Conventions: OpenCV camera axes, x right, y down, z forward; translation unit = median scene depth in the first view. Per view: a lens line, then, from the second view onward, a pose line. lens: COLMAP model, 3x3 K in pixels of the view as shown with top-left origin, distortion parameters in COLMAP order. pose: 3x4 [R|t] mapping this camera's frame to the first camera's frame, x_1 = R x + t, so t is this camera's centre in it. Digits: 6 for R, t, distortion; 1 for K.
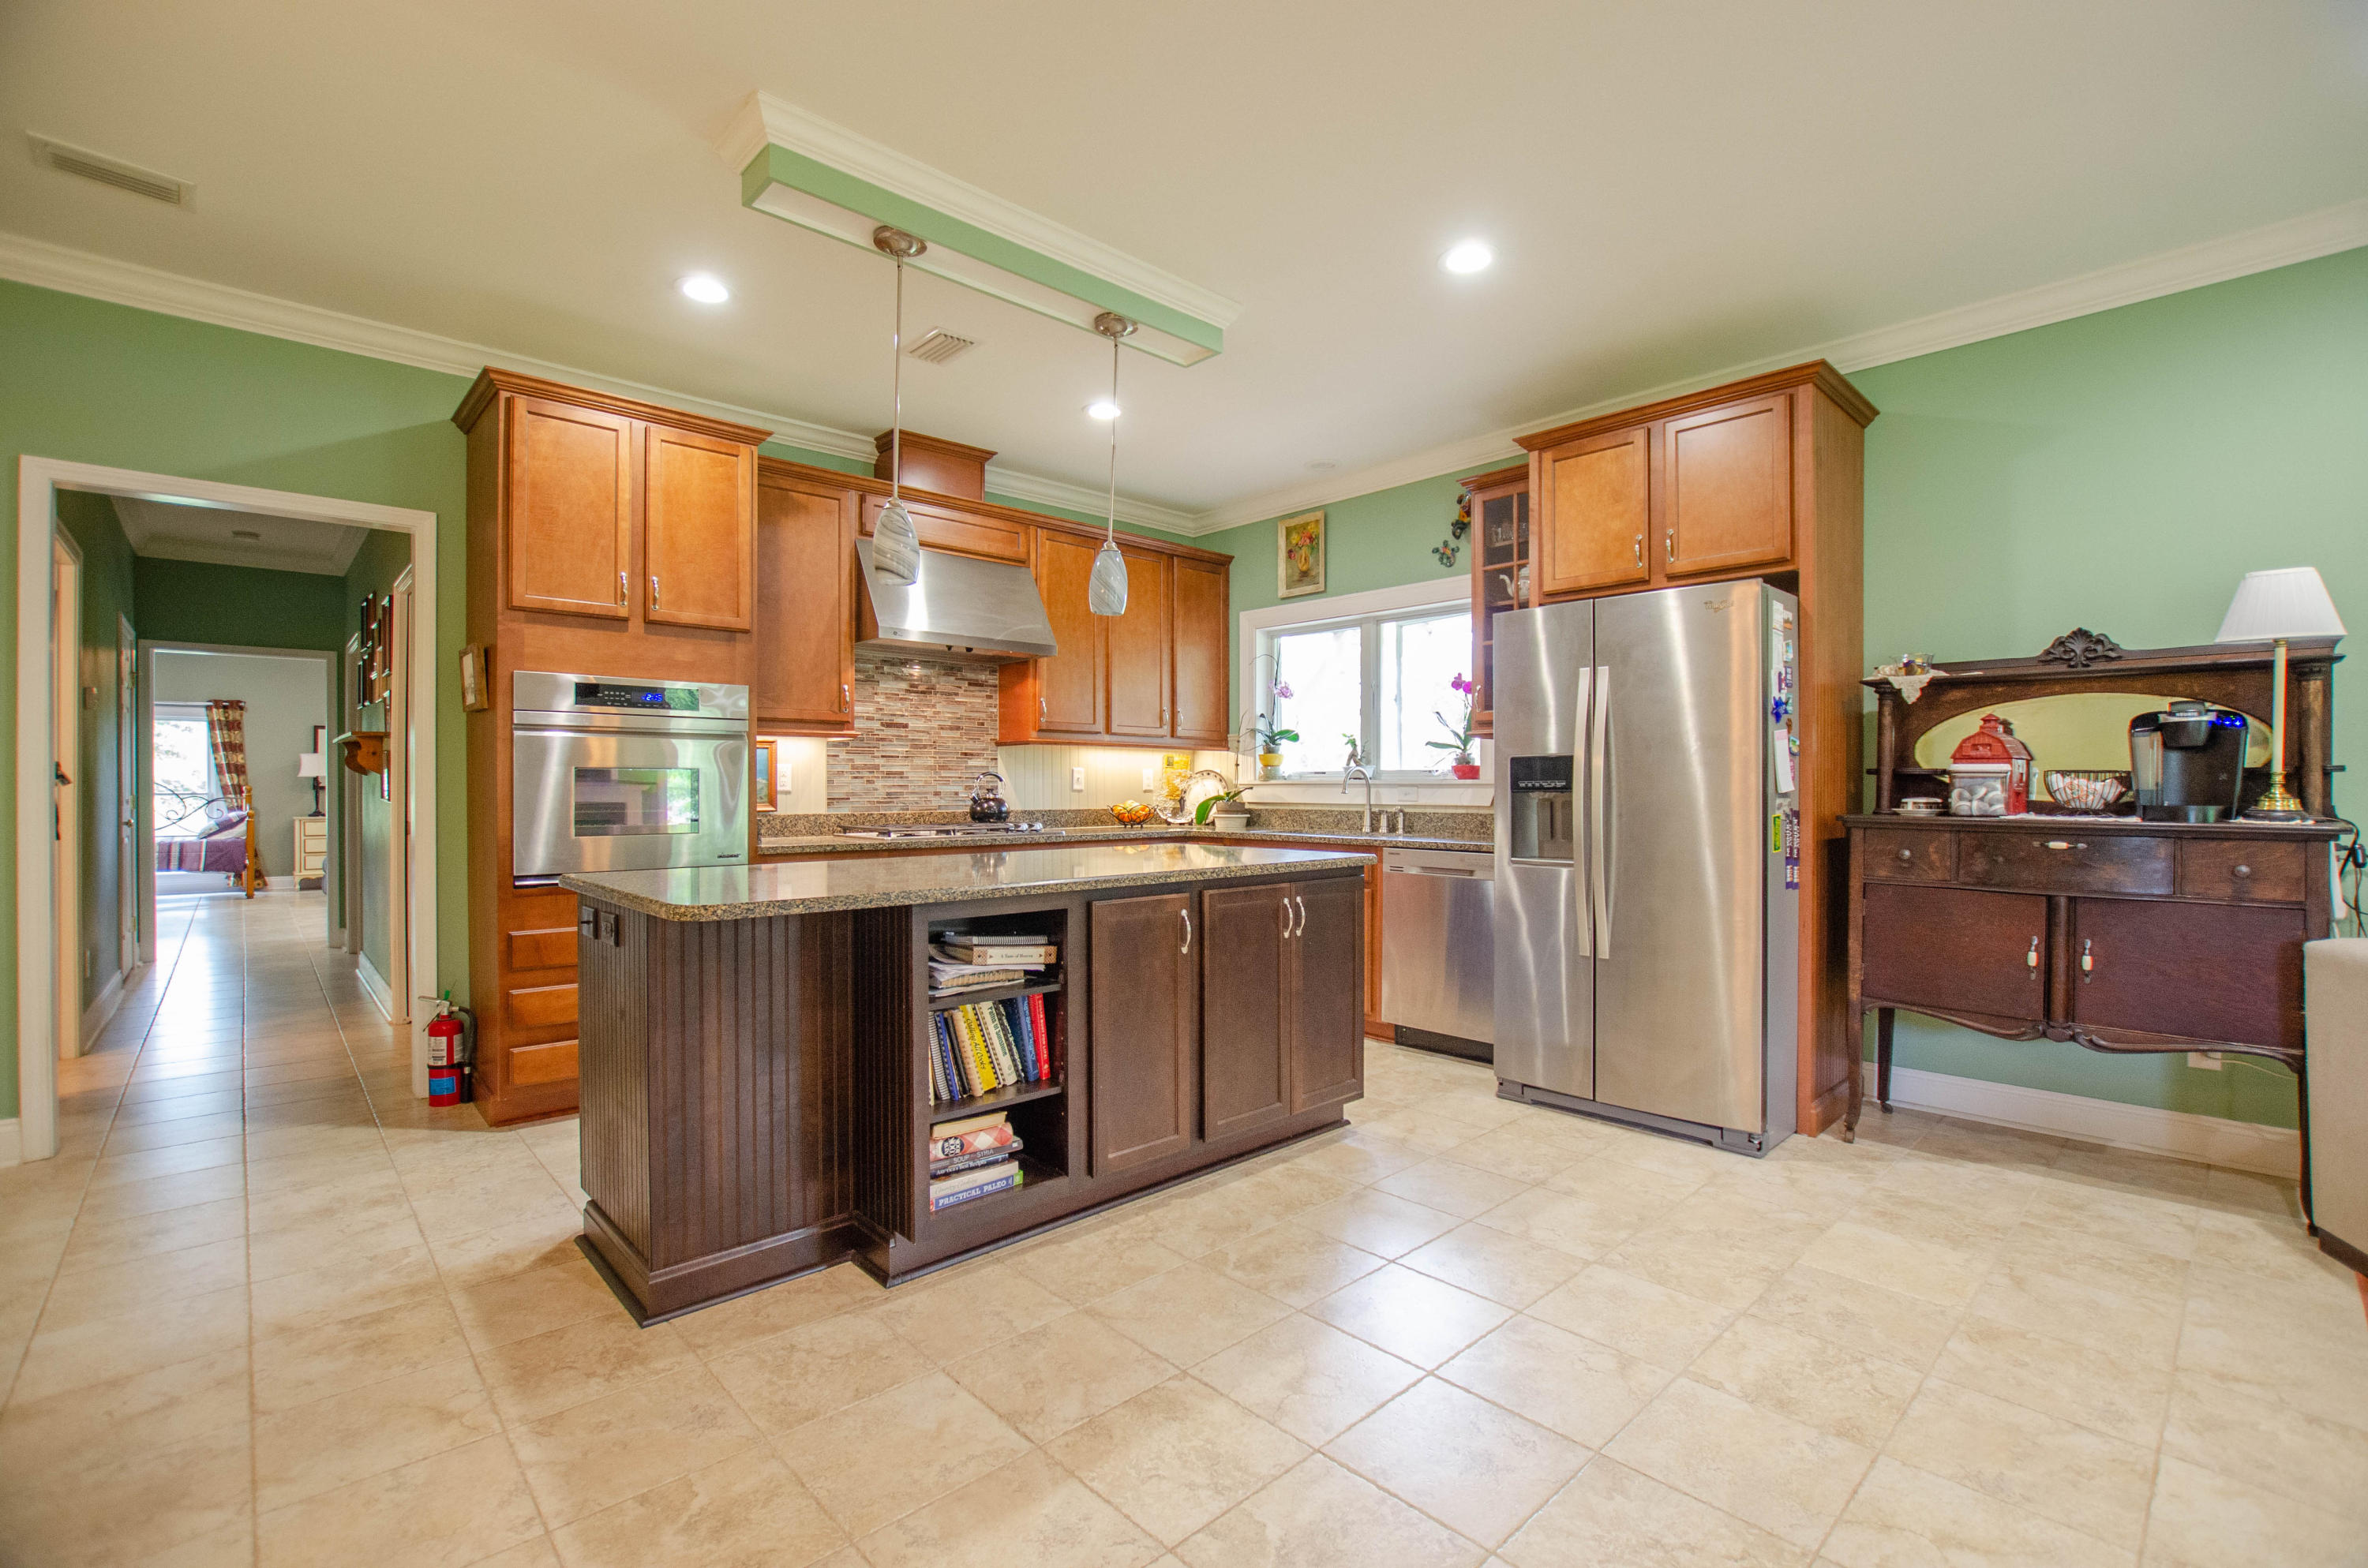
lens RADIAL K [[1052.4, 0, 1174.9], [0, 1052.4, 787.6], [0, 0, 1]] dist [-0.024415, 0.001181]
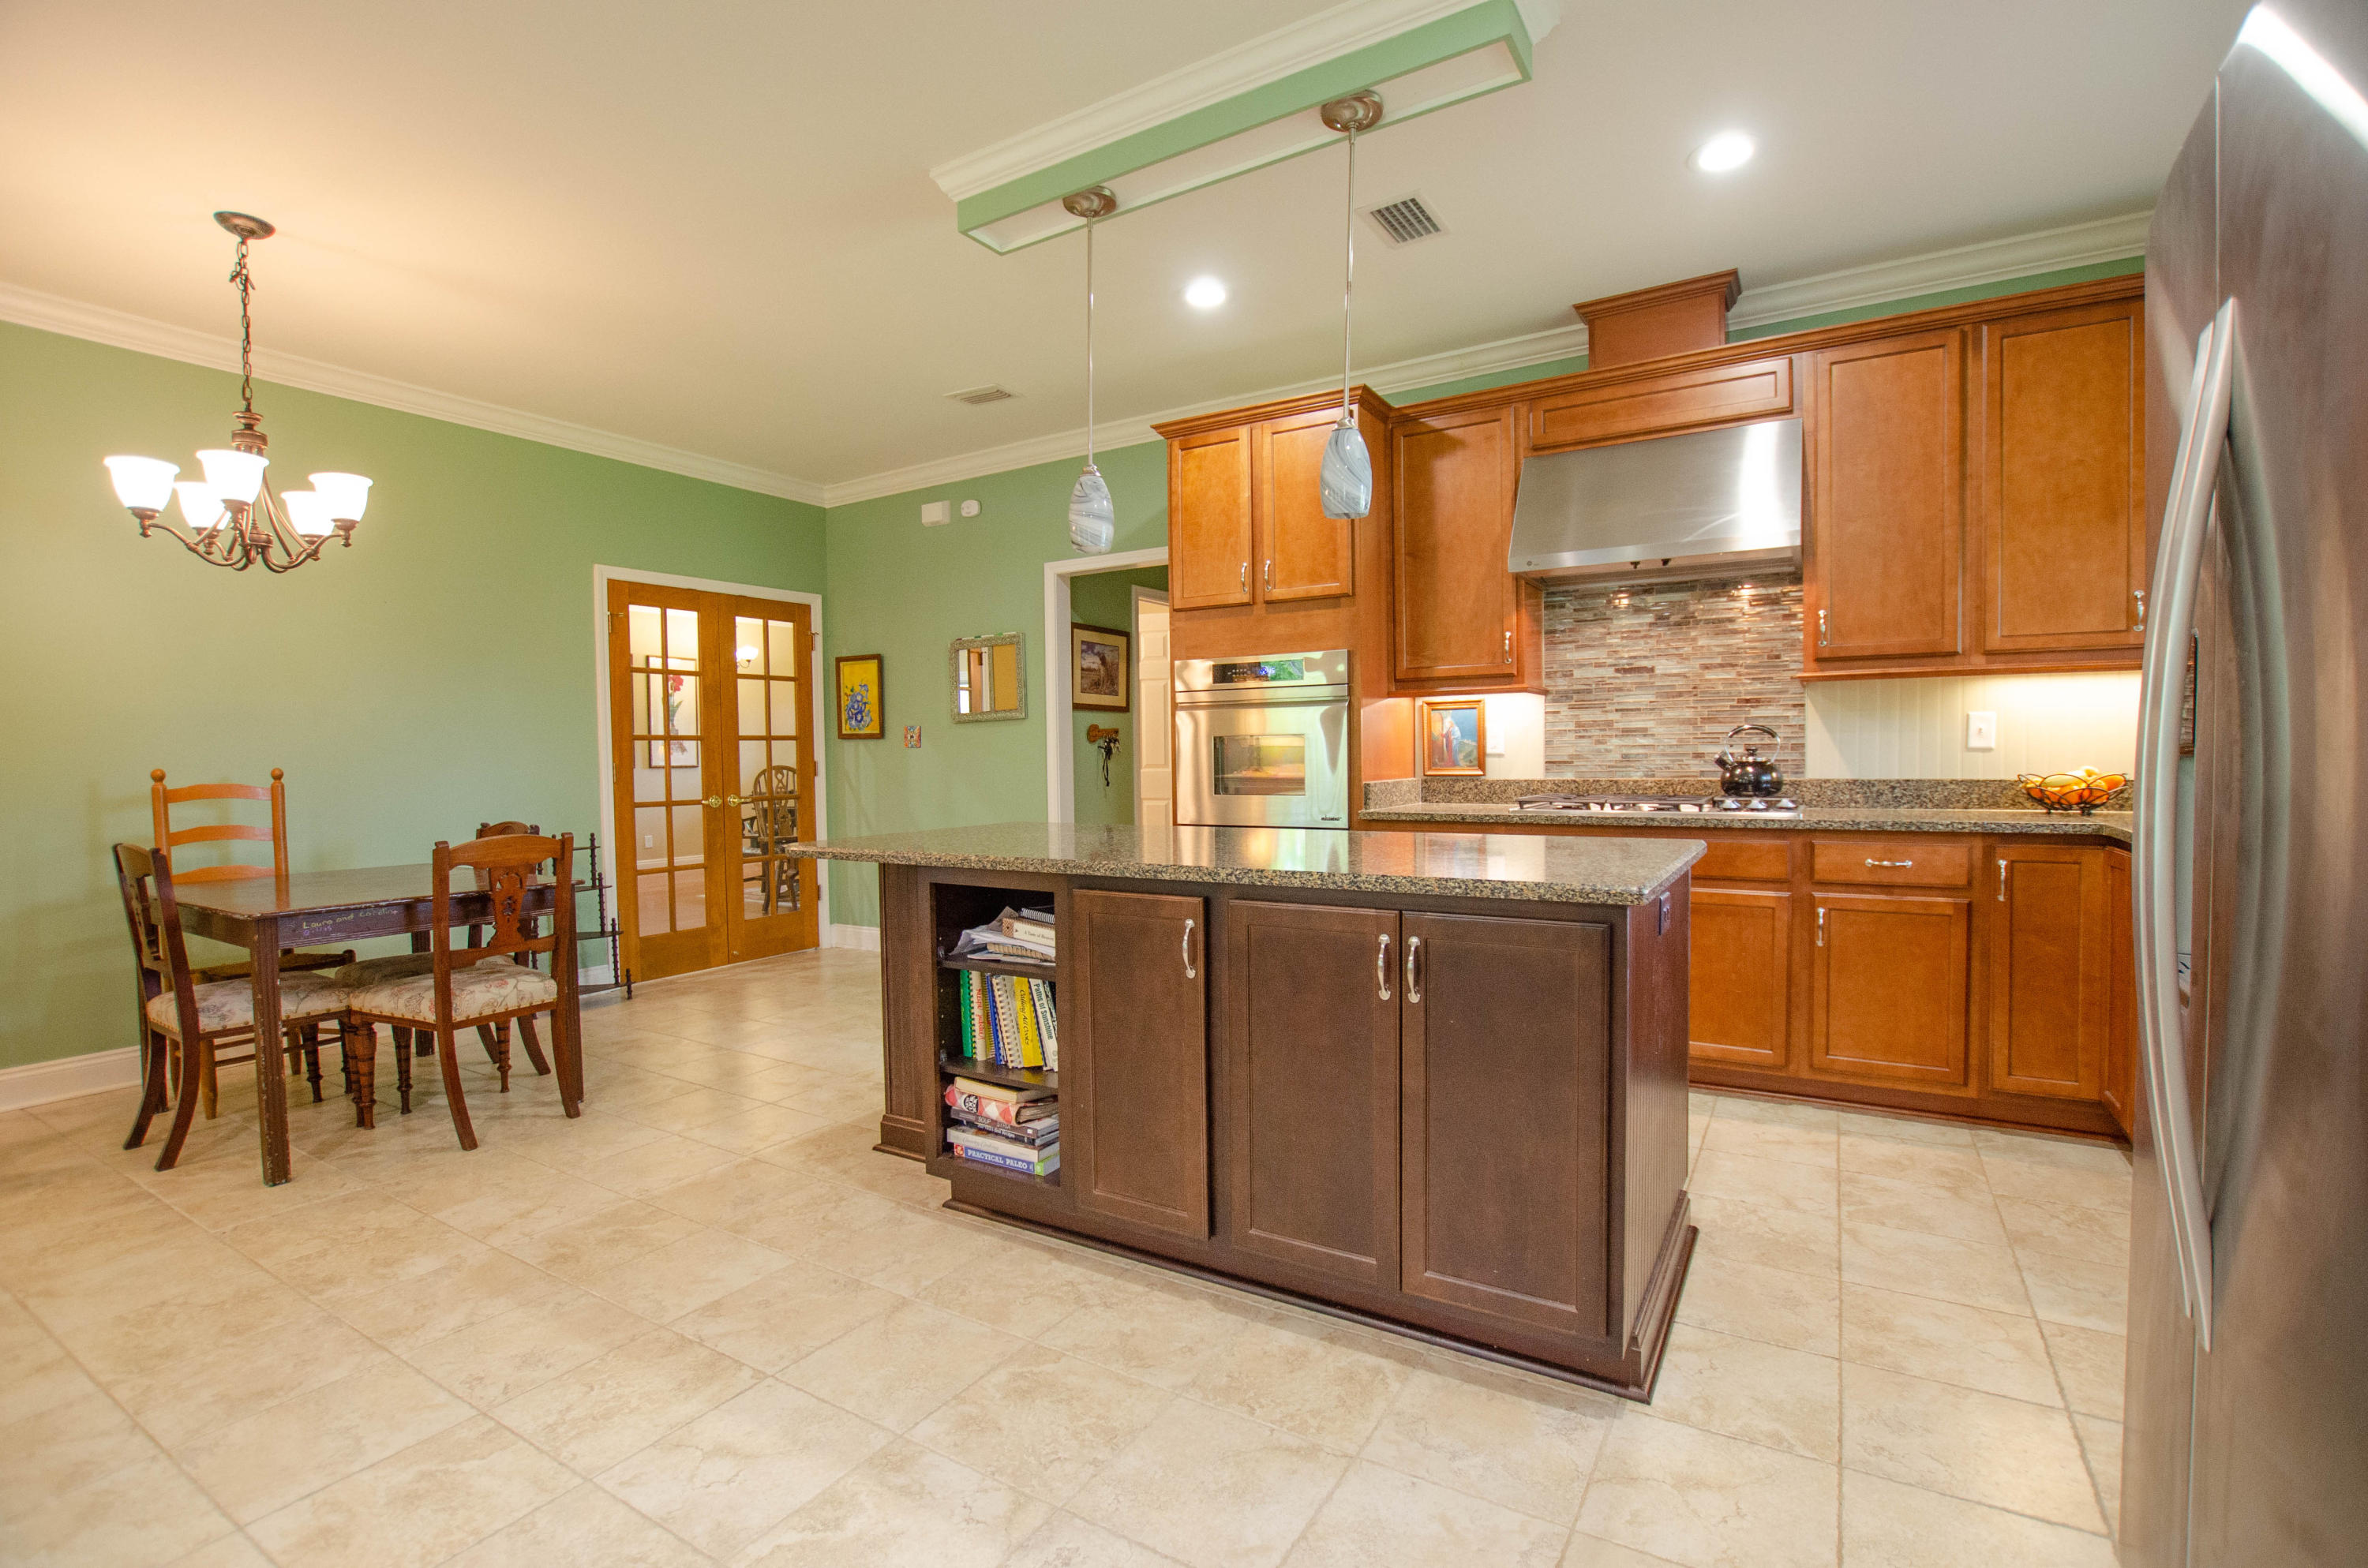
lens RADIAL K [[1052.4, 0, 1180.9], [0, 1052.4, 788.3], [0, 0, 1]] dist [-0.024415, 0.001181]
pose [[0.273407, 0.028963, -0.961462, 0.550042], [0.012850, 0.999347, 0.033758, -0.001223], [0.961813, -0.021585, 0.272856, 0.608975]]
